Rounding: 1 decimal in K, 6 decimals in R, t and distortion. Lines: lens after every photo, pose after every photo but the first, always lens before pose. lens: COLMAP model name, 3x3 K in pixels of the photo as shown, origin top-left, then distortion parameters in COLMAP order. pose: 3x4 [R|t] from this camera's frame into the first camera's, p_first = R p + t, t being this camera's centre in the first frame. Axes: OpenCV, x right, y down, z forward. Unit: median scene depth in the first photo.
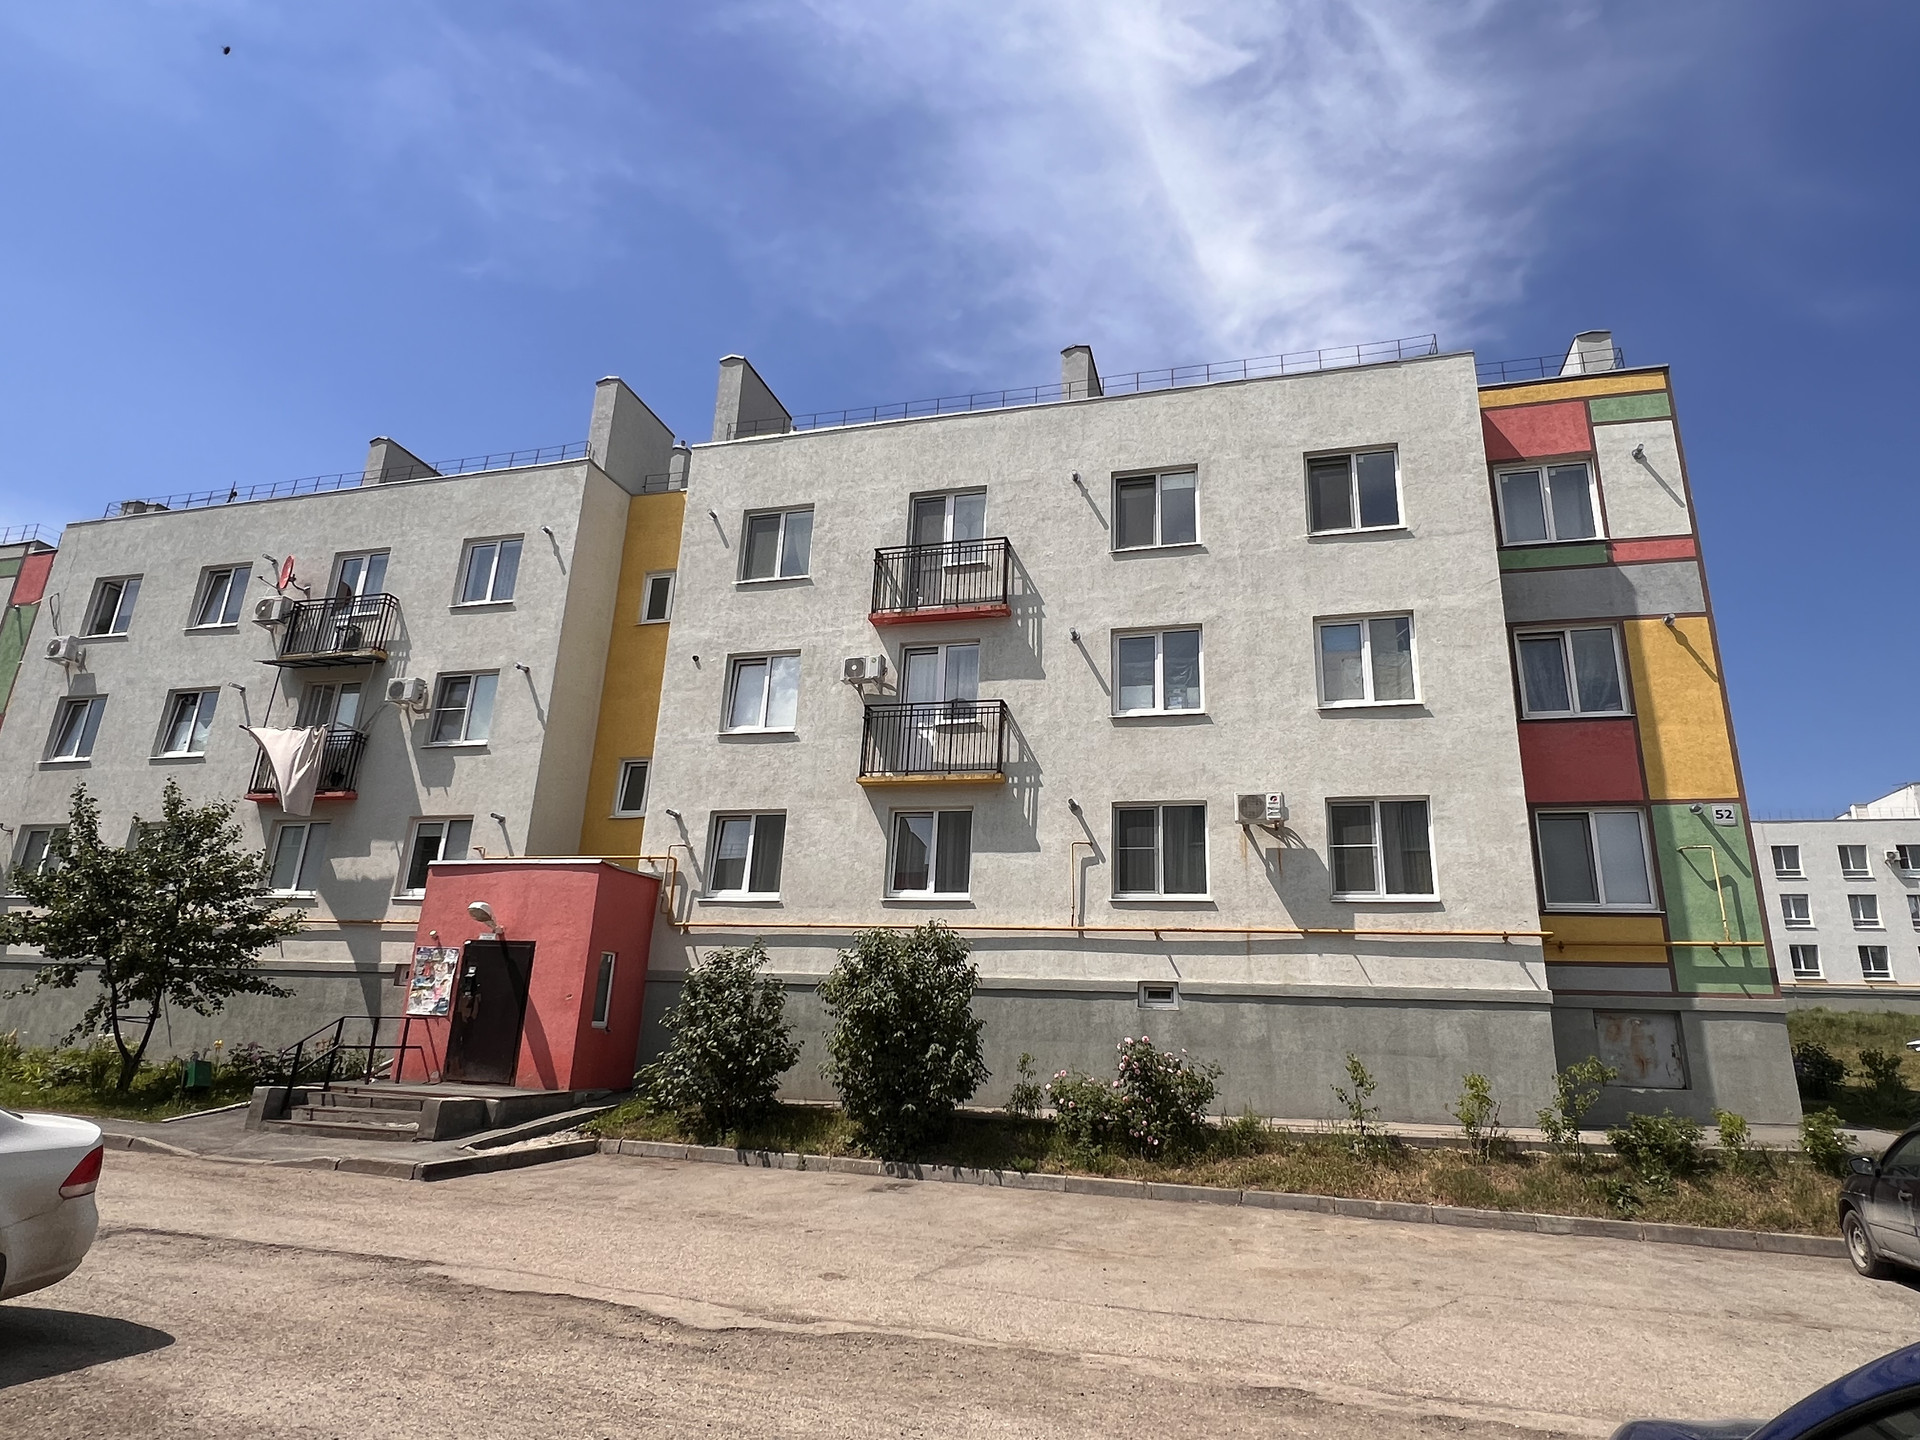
lens RADIAL K [[1069.0, 0, 957.2], [0, 1069.0, 713.0], [0, 0, 1]] dist [-0.004320, -0.000051]
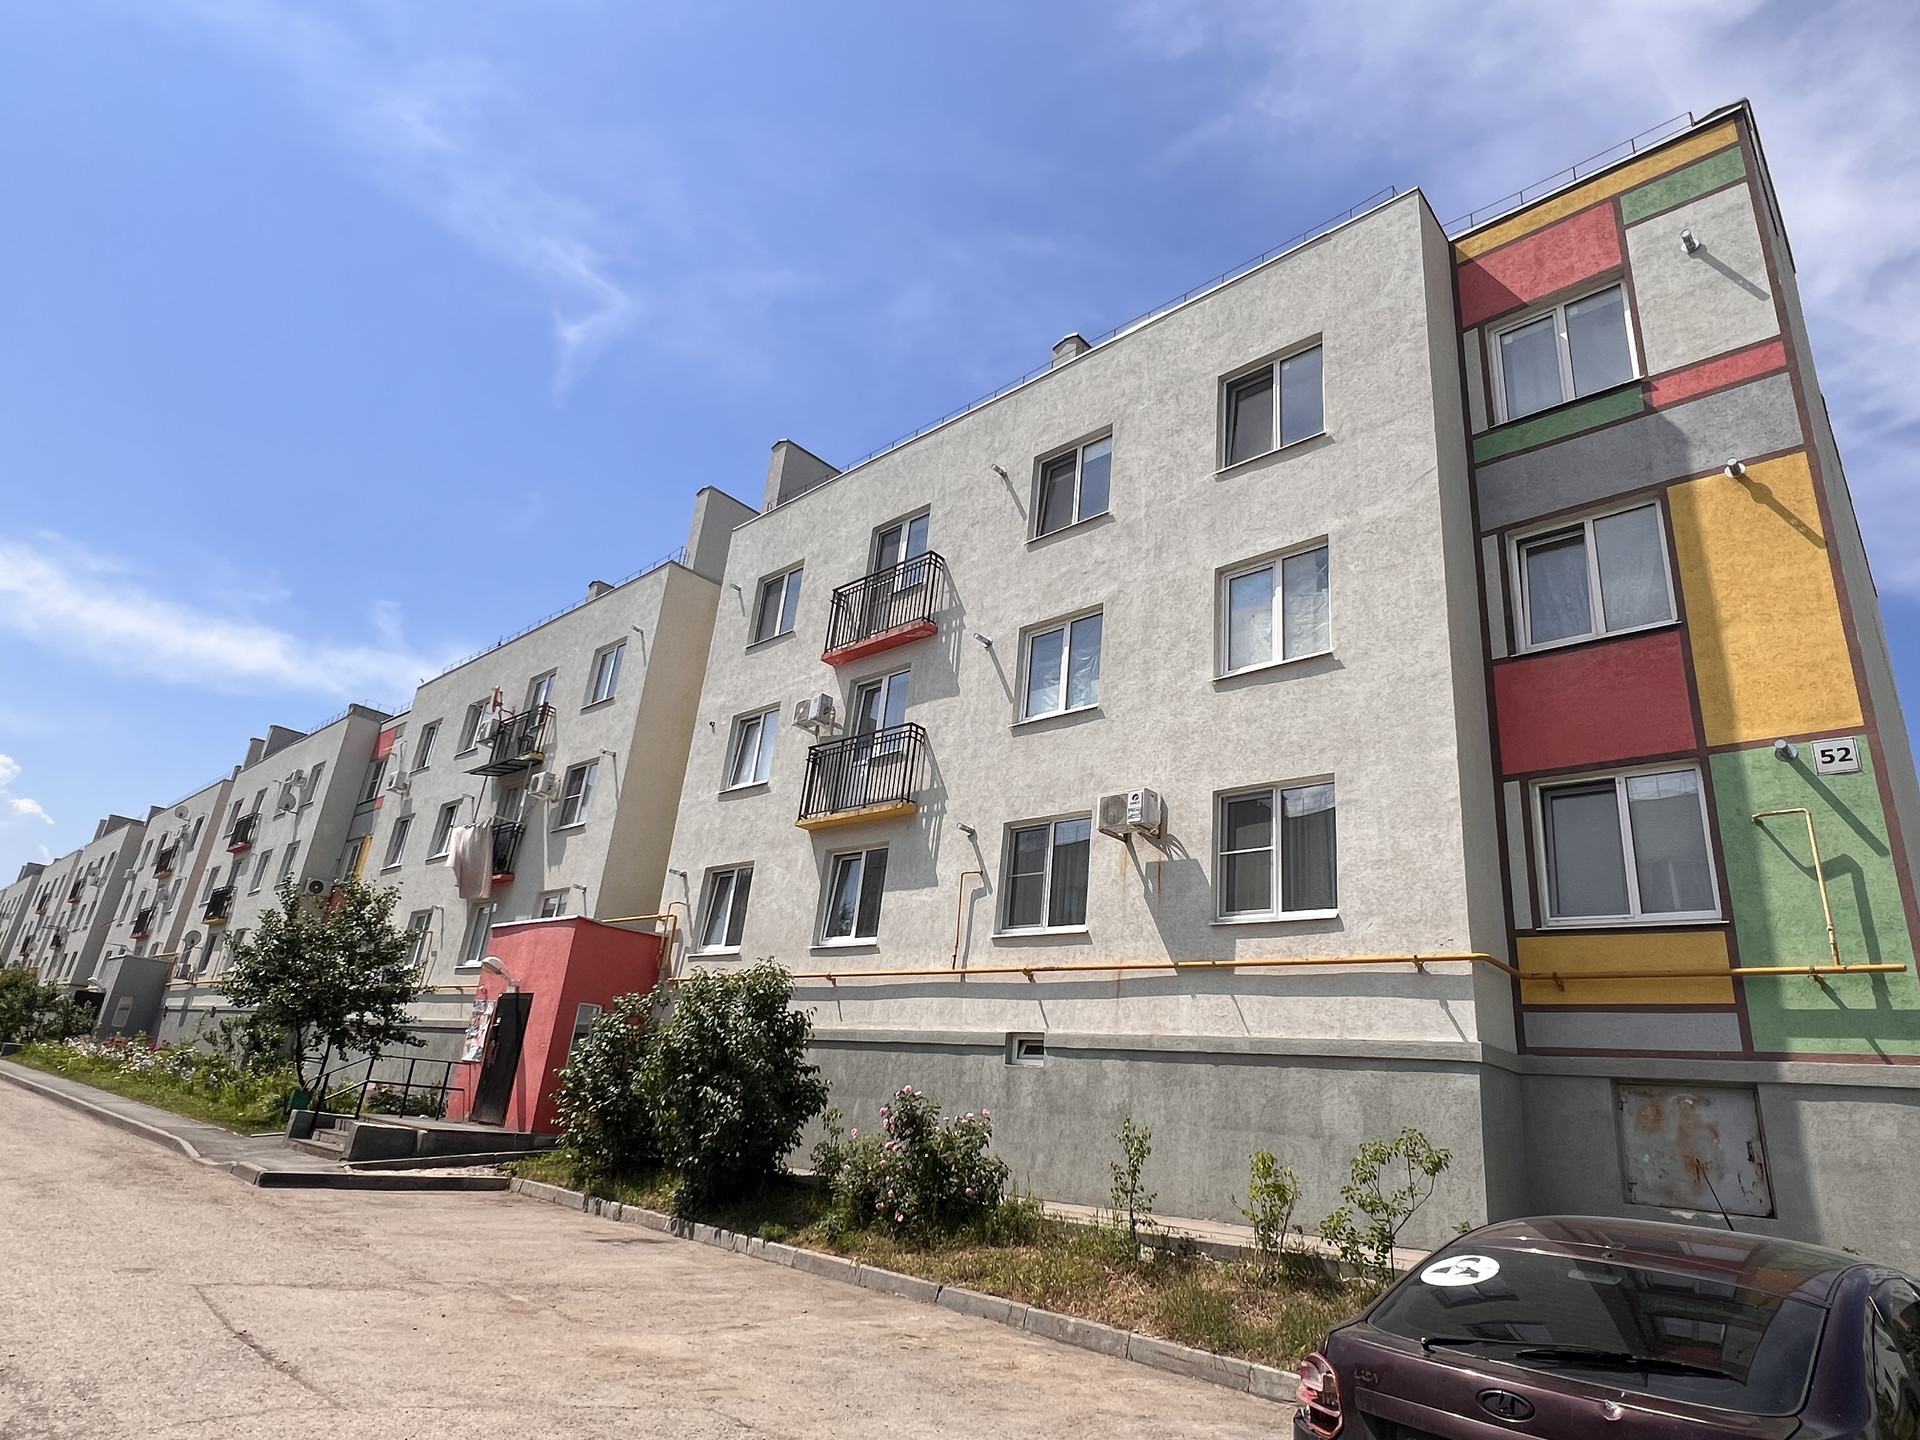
lens RADIAL K [[1069.0, 0, 959.3], [0, 1069.0, 723.2], [0, 0, 1]] dist [-0.004320, -0.000051]
pose [[0.886375, -0.119287, -0.447337, 0.520701], [0.075481, 0.990543, -0.114577, 0.102528], [0.456774, 0.067792, 0.886996, 0.224754]]
